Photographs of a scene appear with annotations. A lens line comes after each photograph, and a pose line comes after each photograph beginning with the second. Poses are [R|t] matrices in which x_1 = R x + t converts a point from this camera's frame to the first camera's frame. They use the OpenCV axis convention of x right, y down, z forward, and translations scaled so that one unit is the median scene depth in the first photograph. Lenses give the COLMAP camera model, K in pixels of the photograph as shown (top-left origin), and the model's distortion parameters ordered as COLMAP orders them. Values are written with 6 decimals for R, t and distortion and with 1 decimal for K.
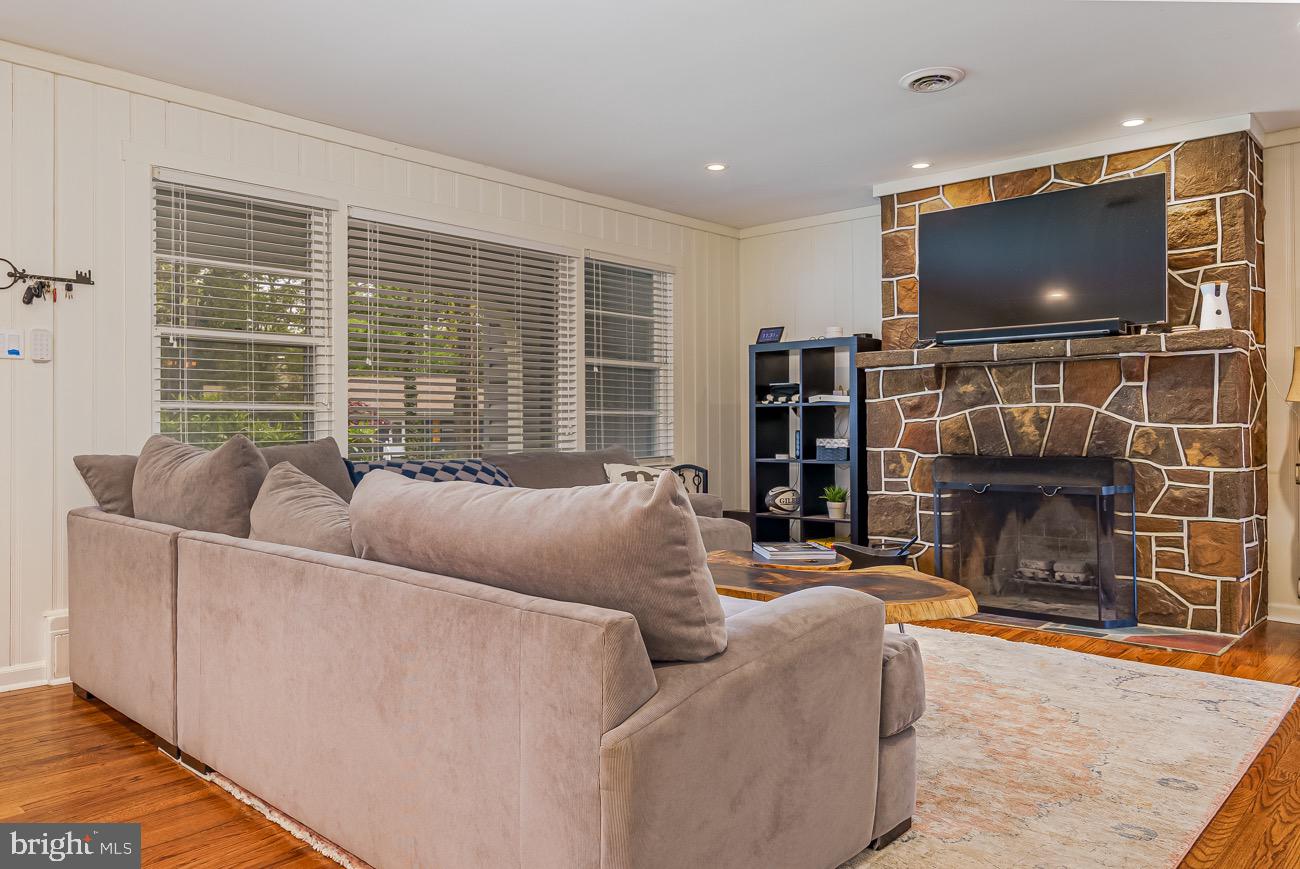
lens RADIAL K [[926.8, 0, 650.0], [0, 926.8, 434.5], [0, 0, 1]] dist [-0.000012, 0.004144]
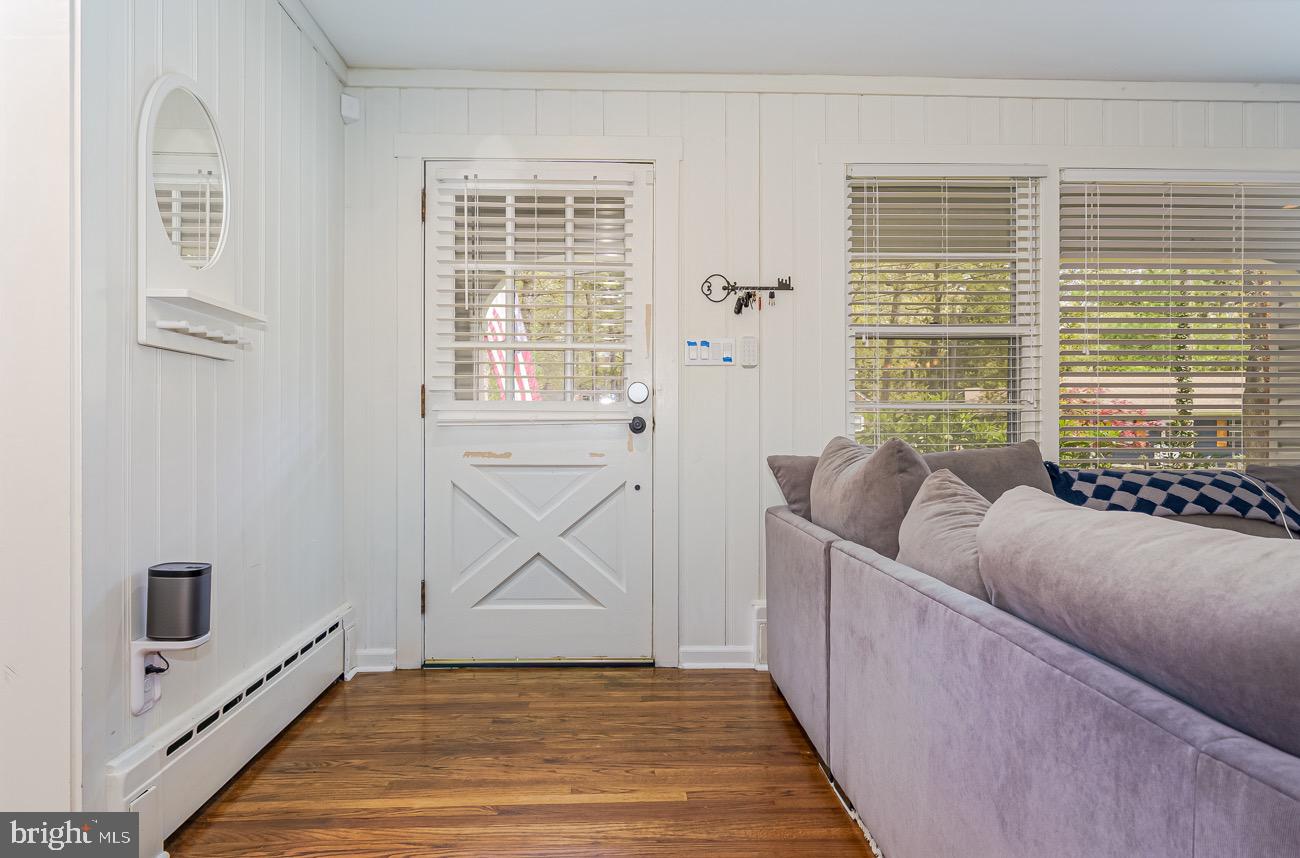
lens RADIAL K [[909.0, 0, 647.1], [0, 909.0, 439.3], [0, 0, 1]] dist [-0.002519, 0.001533]
pose [[0.699587, 0.010381, -0.714472, 0.019906], [-0.006972, 0.999946, 0.007702, -0.004200], [0.714514, -0.000407, 0.699621, 0.335391]]
